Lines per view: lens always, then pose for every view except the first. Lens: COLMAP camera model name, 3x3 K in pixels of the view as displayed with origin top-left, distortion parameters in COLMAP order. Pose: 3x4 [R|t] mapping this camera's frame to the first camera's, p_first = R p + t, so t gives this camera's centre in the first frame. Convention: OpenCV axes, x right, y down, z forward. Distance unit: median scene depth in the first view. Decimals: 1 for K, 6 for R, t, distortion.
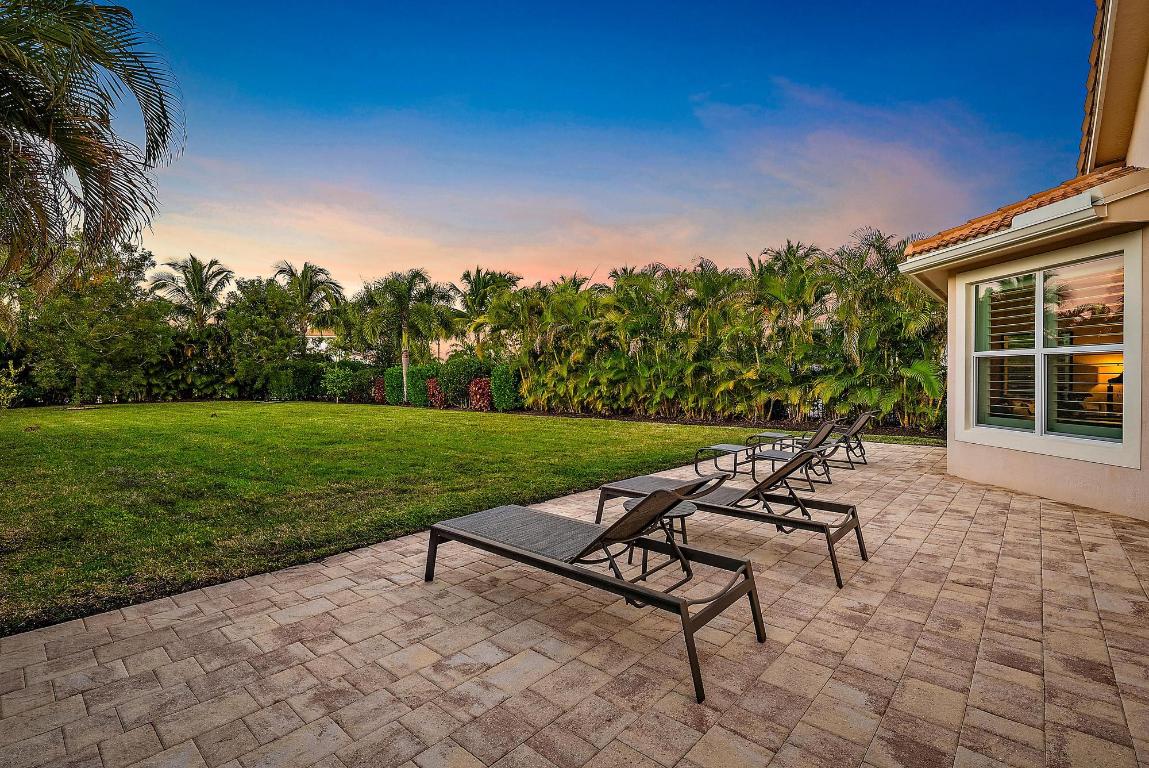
lens RADIAL K [[520.1, 0, 564.2], [0, 520.1, 380.3], [0, 0, 1]] dist [0.000676, 0.000247]
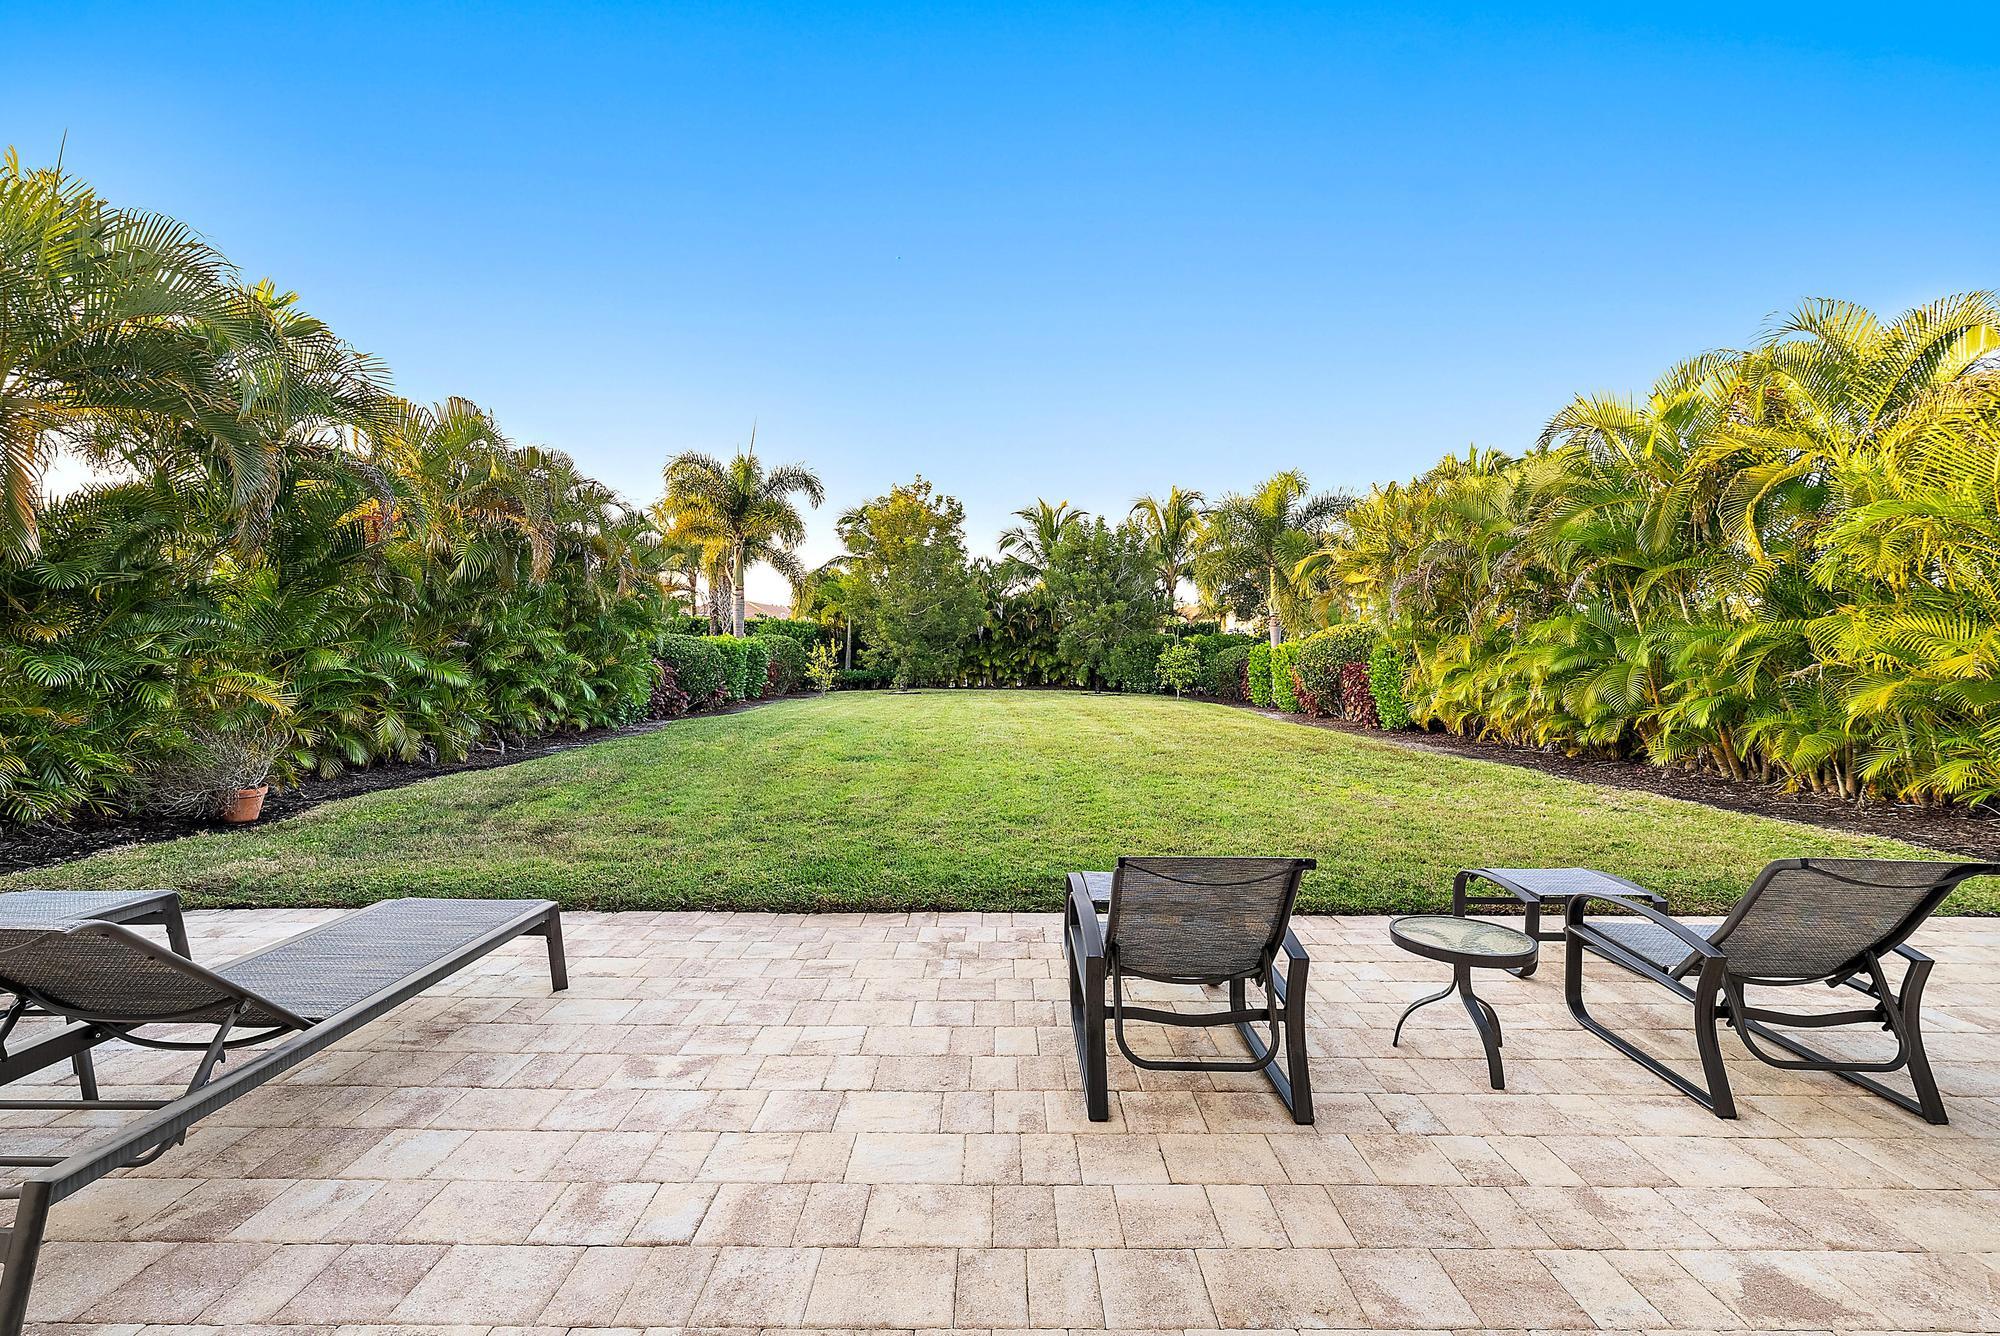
lens RADIAL K [[824.8, 0, 982.9], [0, 824.8, 662.6], [0, 0, 1]] dist [0.002250, 0.000073]
pose [[0.683153, 0.011775, -0.730180, 0.128038], [-0.012379, 0.999913, 0.004542, -0.003048], [0.730170, 0.005936, 0.683240, 0.114835]]
